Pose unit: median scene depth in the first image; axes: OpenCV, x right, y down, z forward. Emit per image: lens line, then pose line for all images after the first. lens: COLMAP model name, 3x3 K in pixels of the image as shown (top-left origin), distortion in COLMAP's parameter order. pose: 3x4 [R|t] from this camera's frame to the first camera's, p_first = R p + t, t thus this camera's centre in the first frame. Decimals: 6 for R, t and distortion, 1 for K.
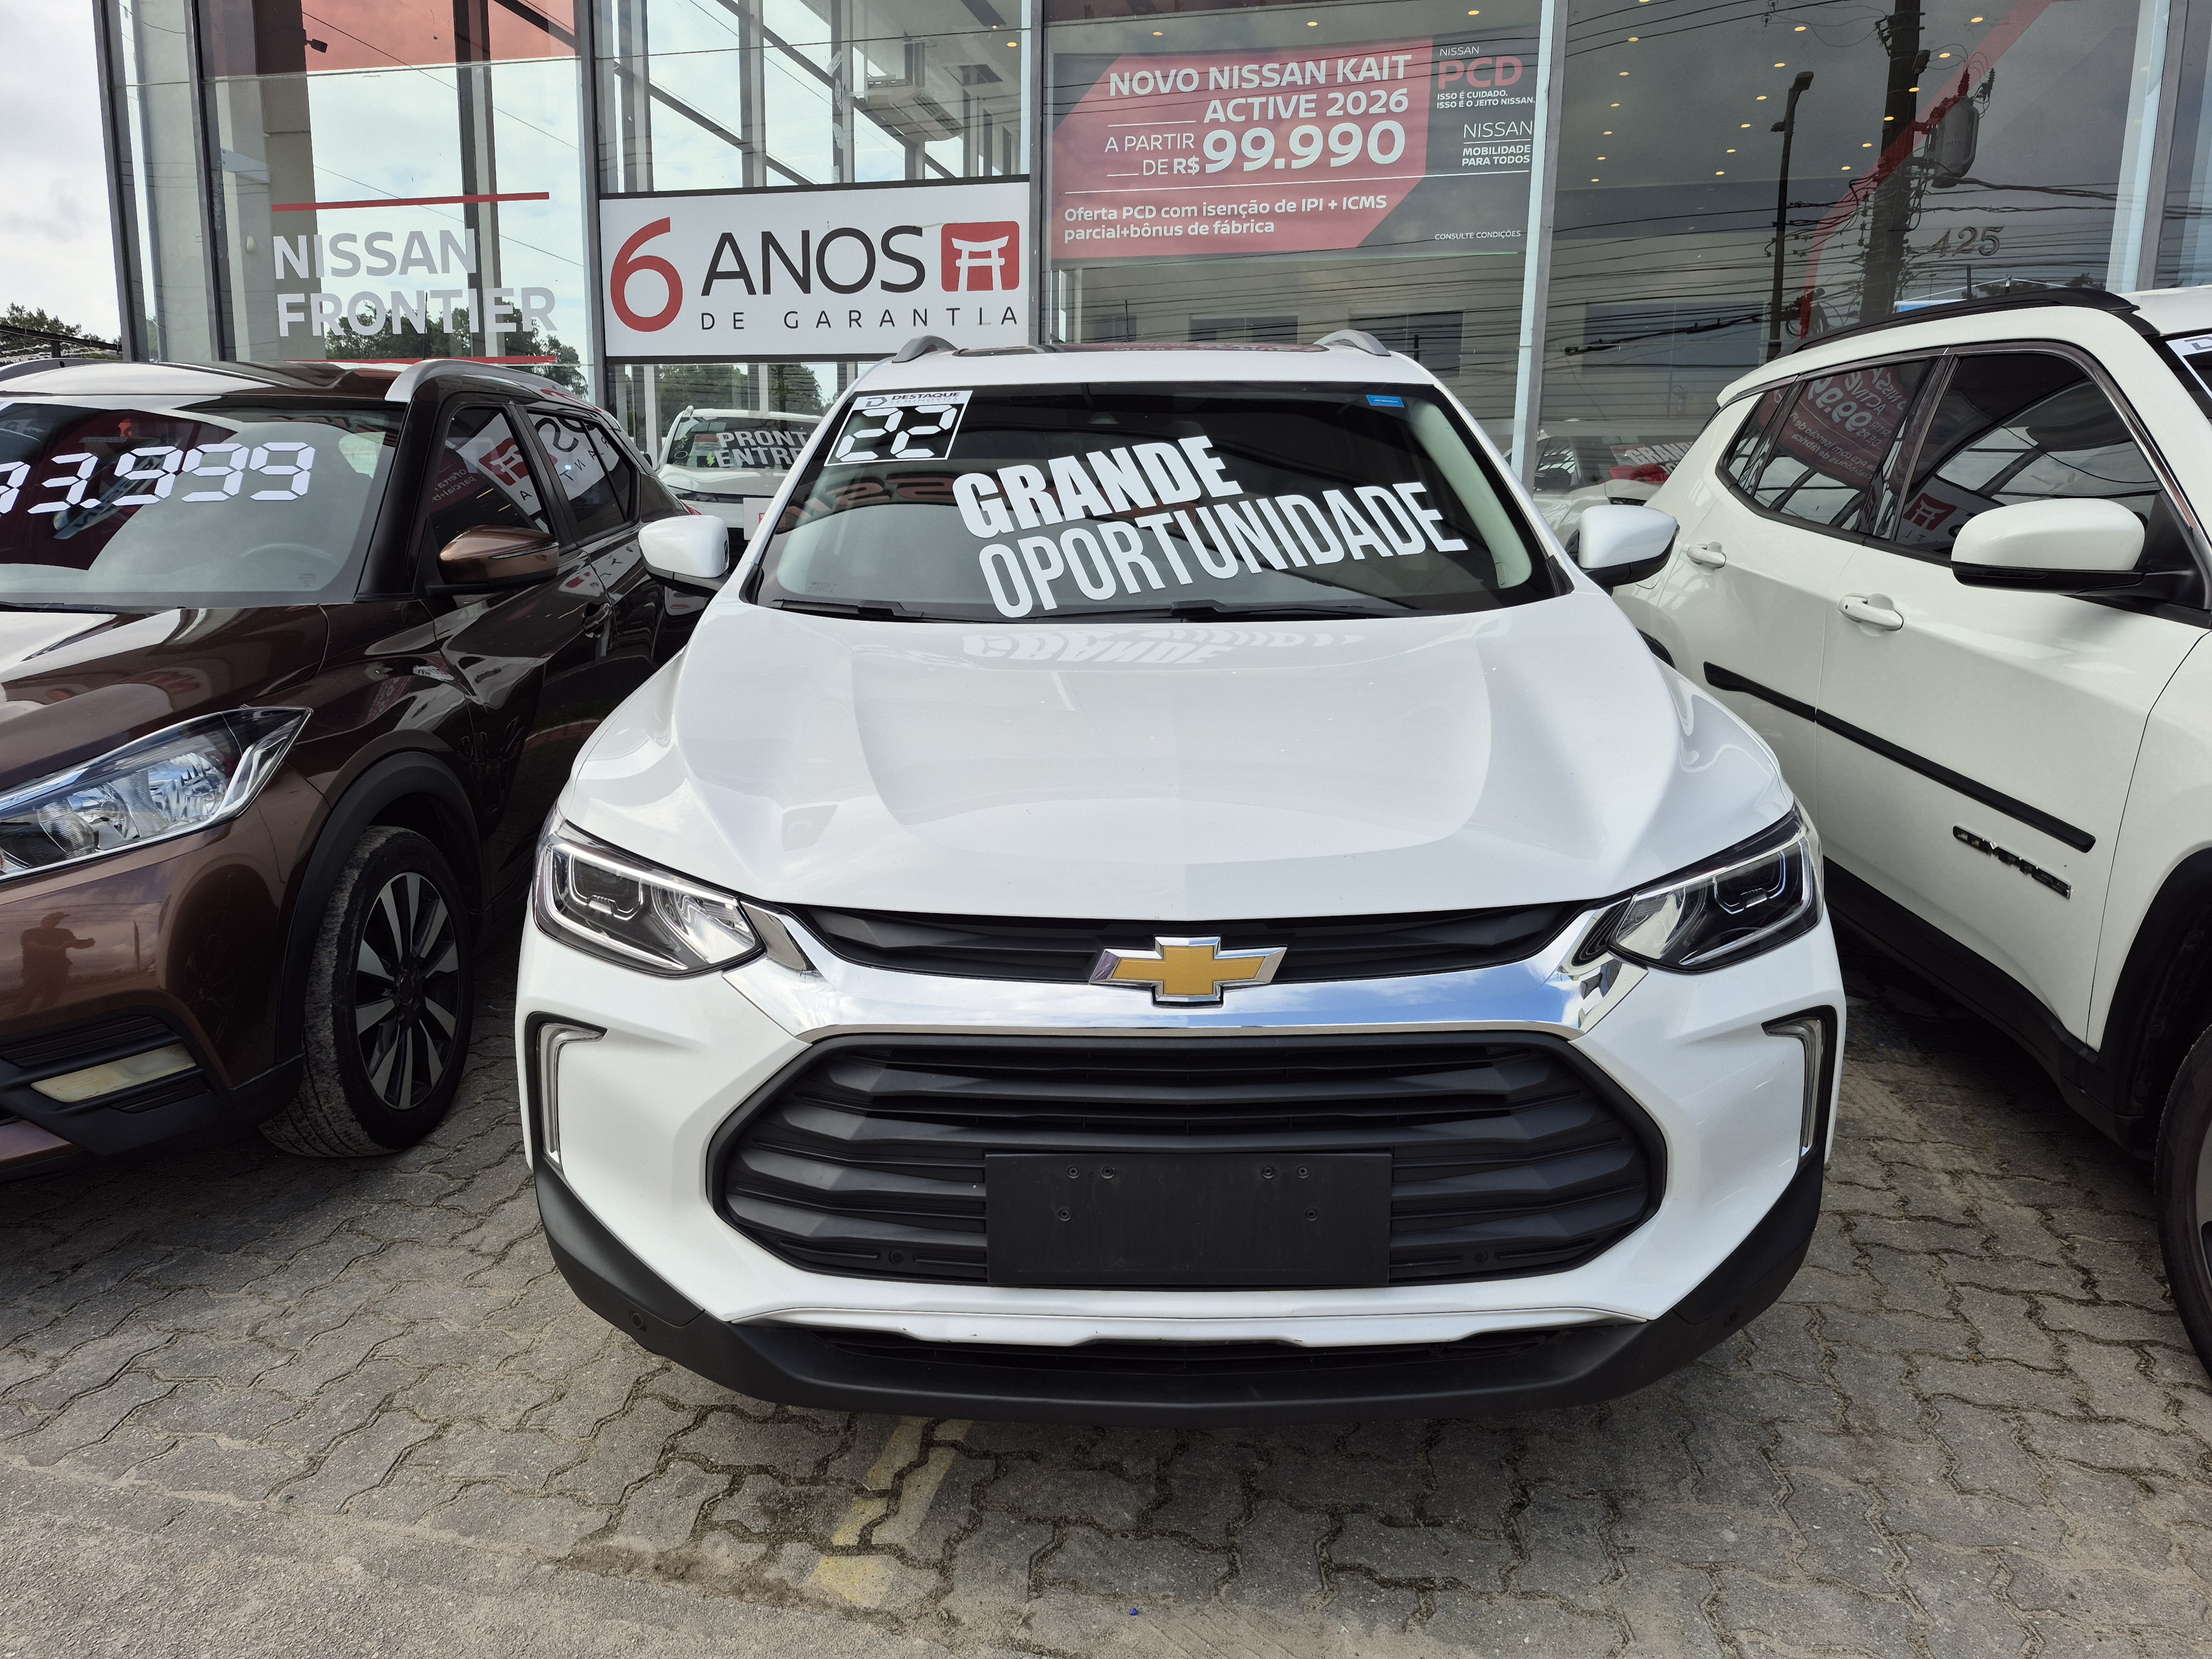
lens RADIAL K [[1478.2, 0, 1093.4], [0, 1478.2, 852.7], [0, 0, 1]] dist [0.038334, -0.028693]
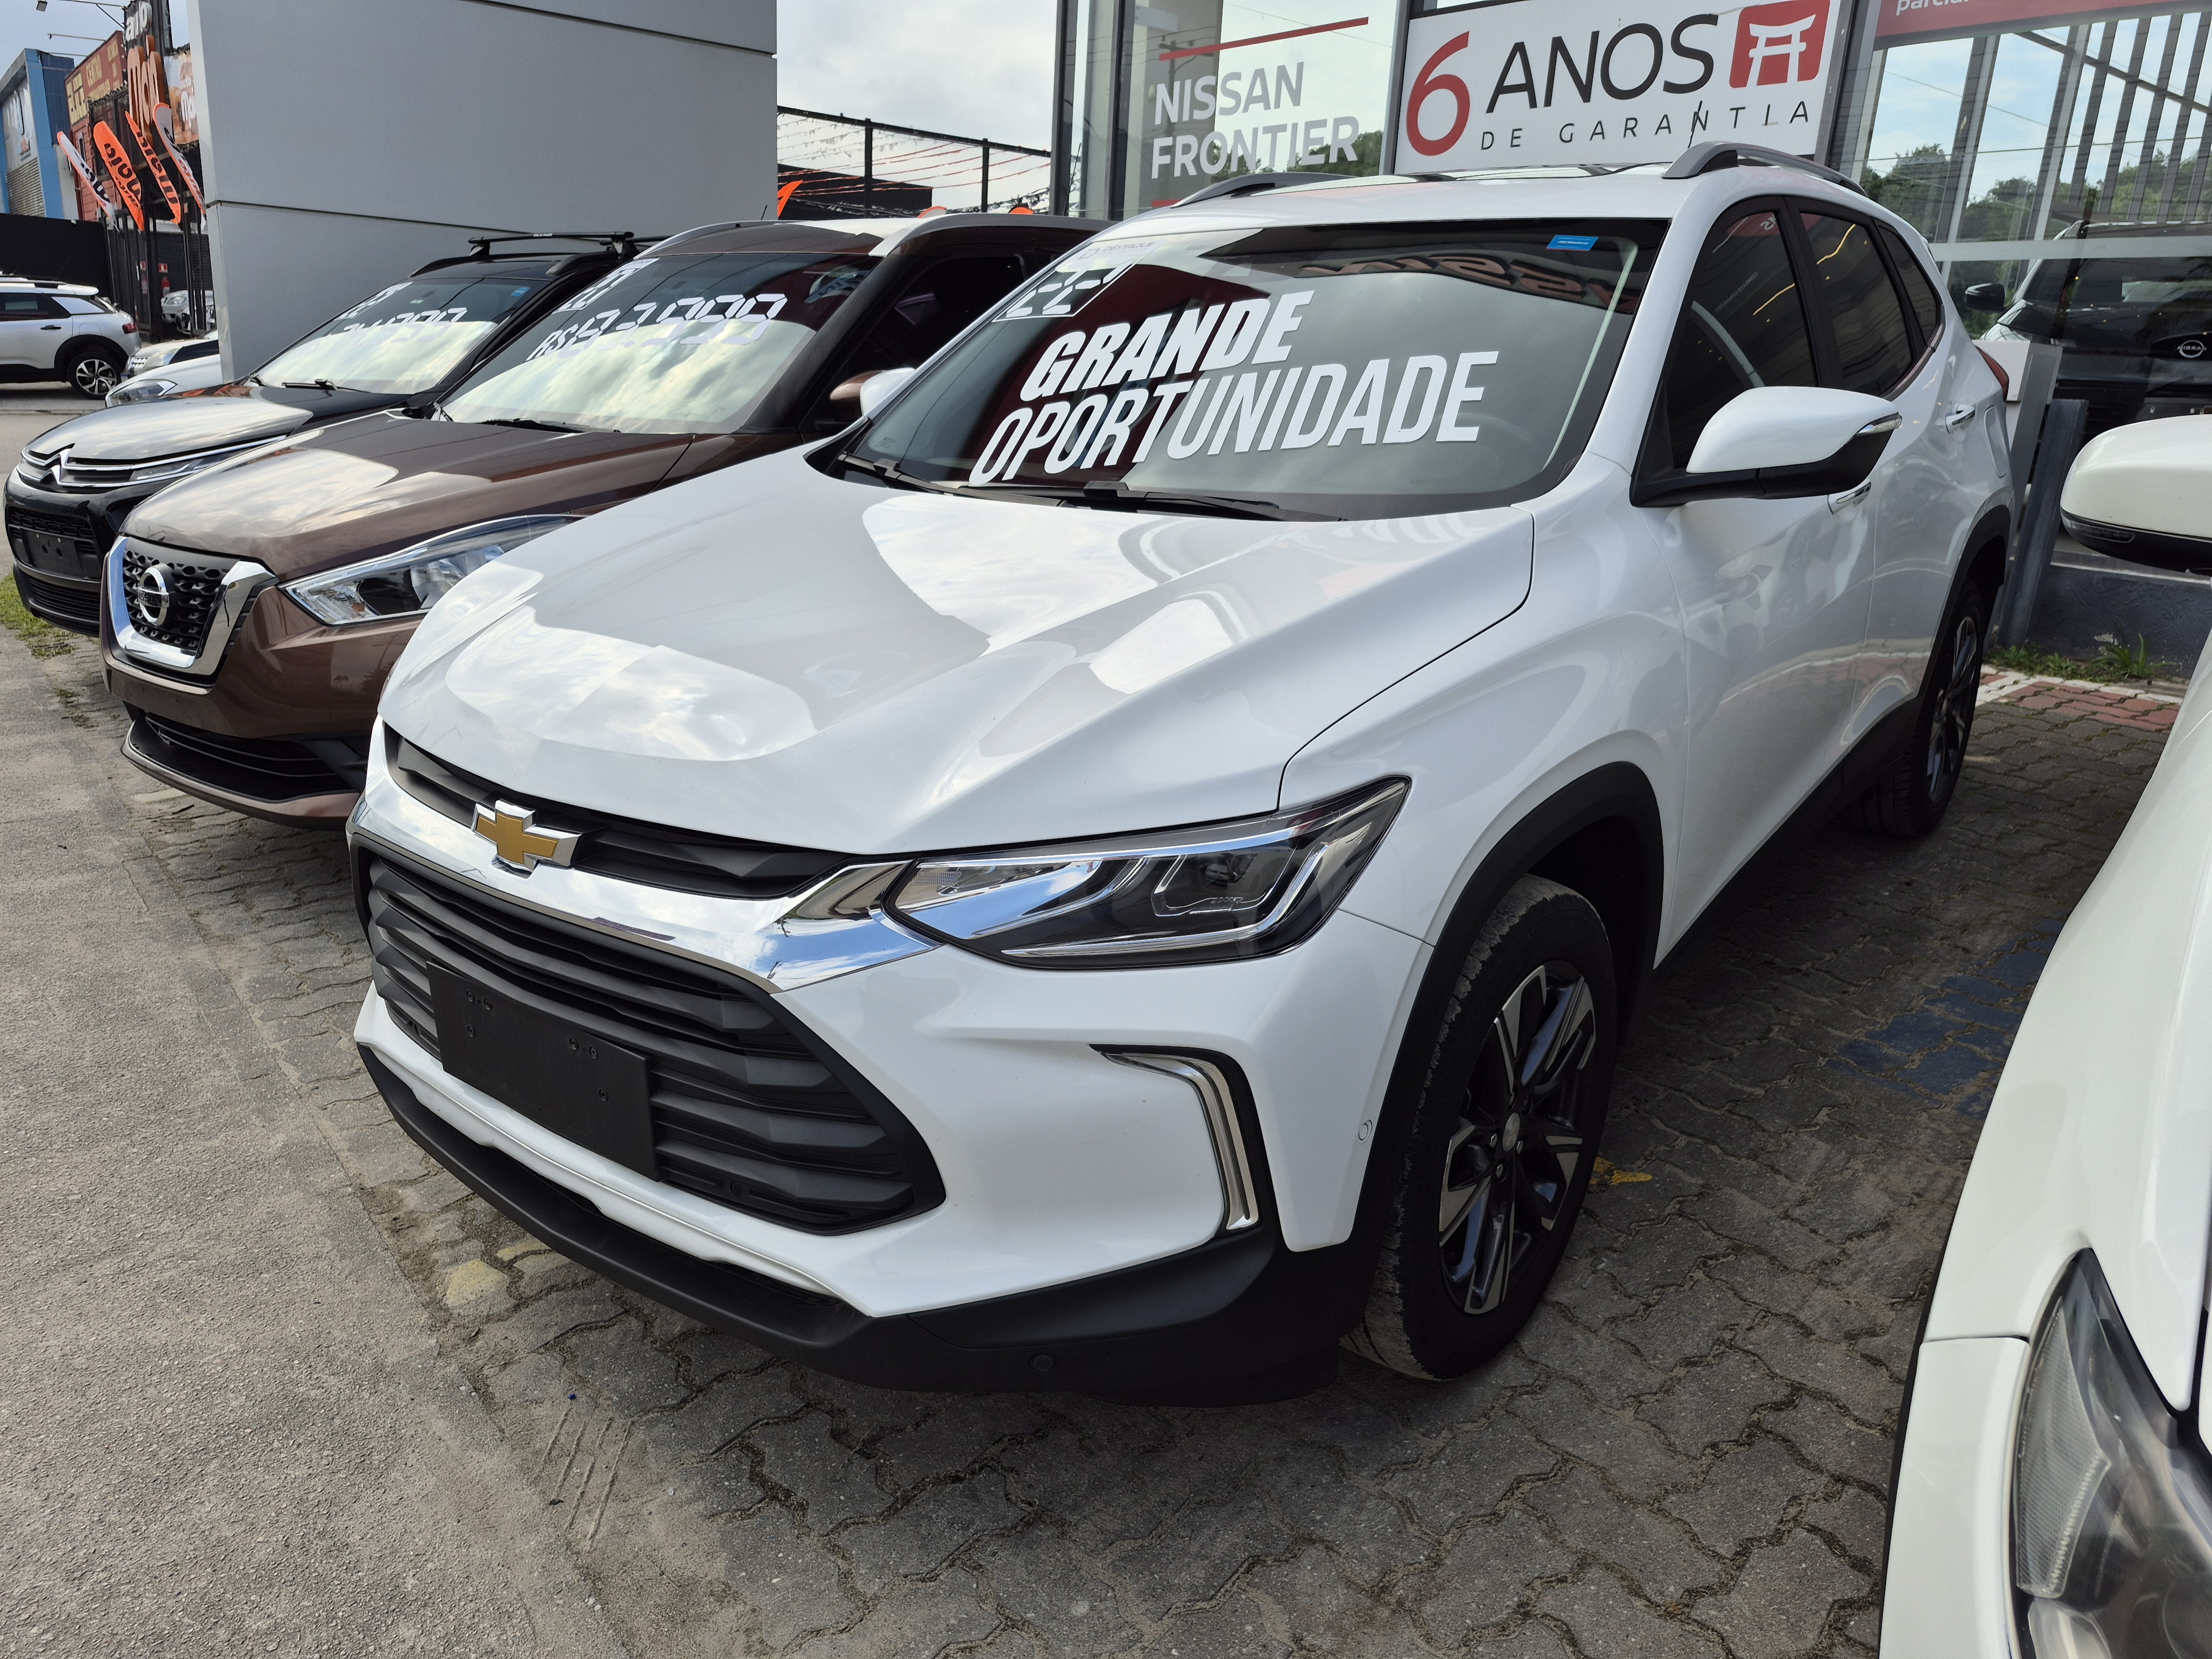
lens RADIAL K [[1478.2, 0, 1091.5], [0, 1478.2, 817.9], [0, 0, 1]] dist [0.038334, -0.028693]
pose [[0.807117, 0.195904, -0.556941, 0.168461], [-0.145650, 0.980256, 0.133730, -0.023283], [0.572143, -0.026817, 0.819715, 0.061271]]
